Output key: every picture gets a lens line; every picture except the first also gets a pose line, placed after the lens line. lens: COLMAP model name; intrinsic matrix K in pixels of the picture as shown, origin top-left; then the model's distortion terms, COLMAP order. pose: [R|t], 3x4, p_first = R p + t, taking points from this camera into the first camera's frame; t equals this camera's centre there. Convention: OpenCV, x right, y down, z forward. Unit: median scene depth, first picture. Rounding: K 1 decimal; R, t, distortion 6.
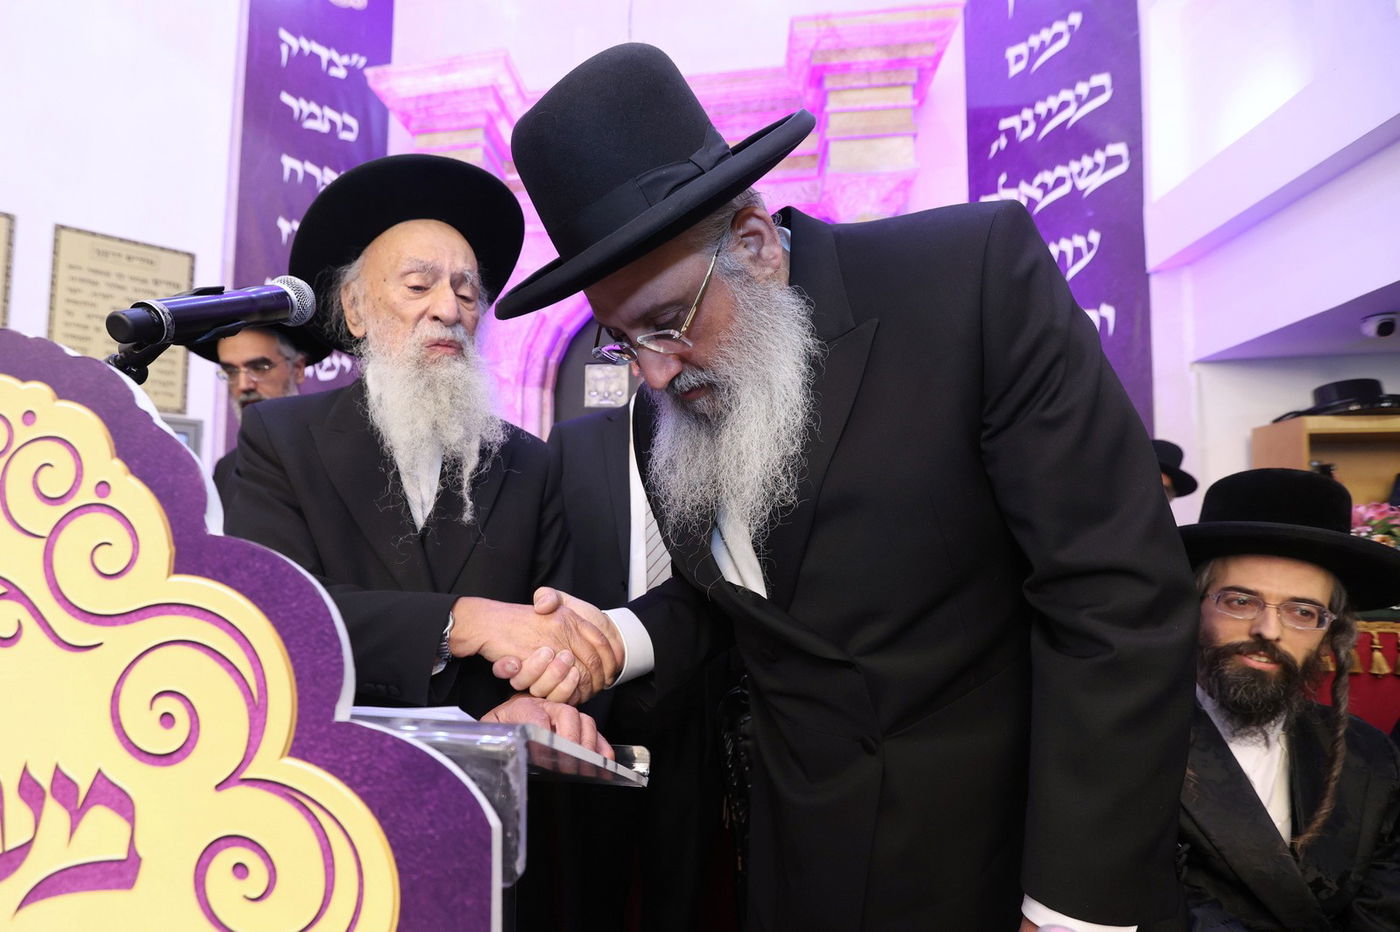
lens RADIAL K [[694.7, 0, 626.5], [0, 694.7, 518.5], [0, 0, 1]] dist [-0.056602, 0.018812]
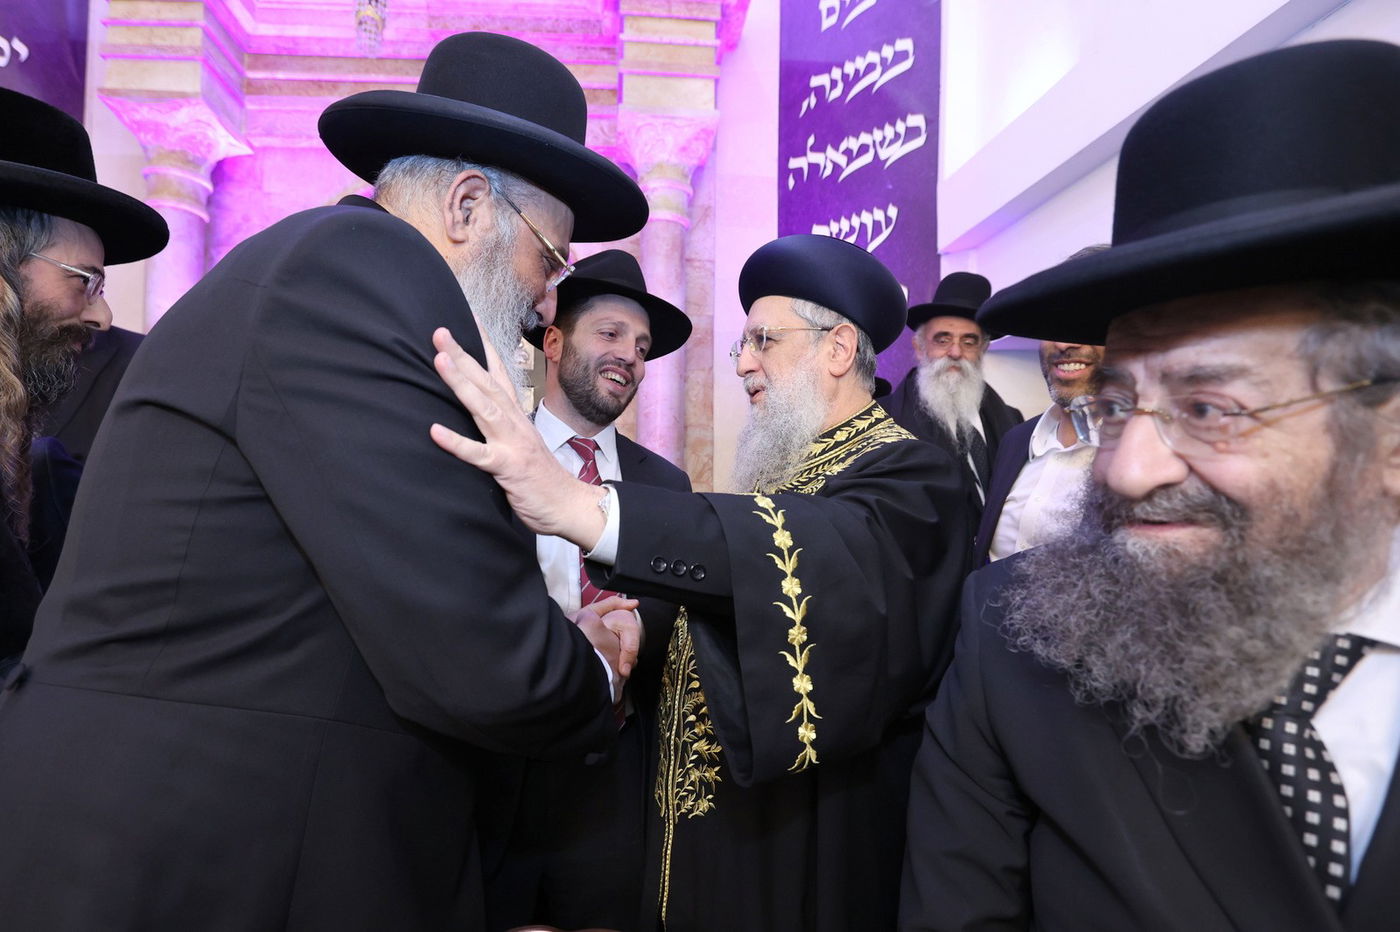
lens RADIAL K [[694.7, 0, 656.7], [0, 694.7, 514.0], [0, 0, 1]] dist [-0.056602, 0.018812]
pose [[0.975130, 0.006472, 0.221539, 0.152264], [-0.018538, 0.998453, 0.052427, -0.034863], [-0.220857, -0.055230, 0.973741, 0.106480]]
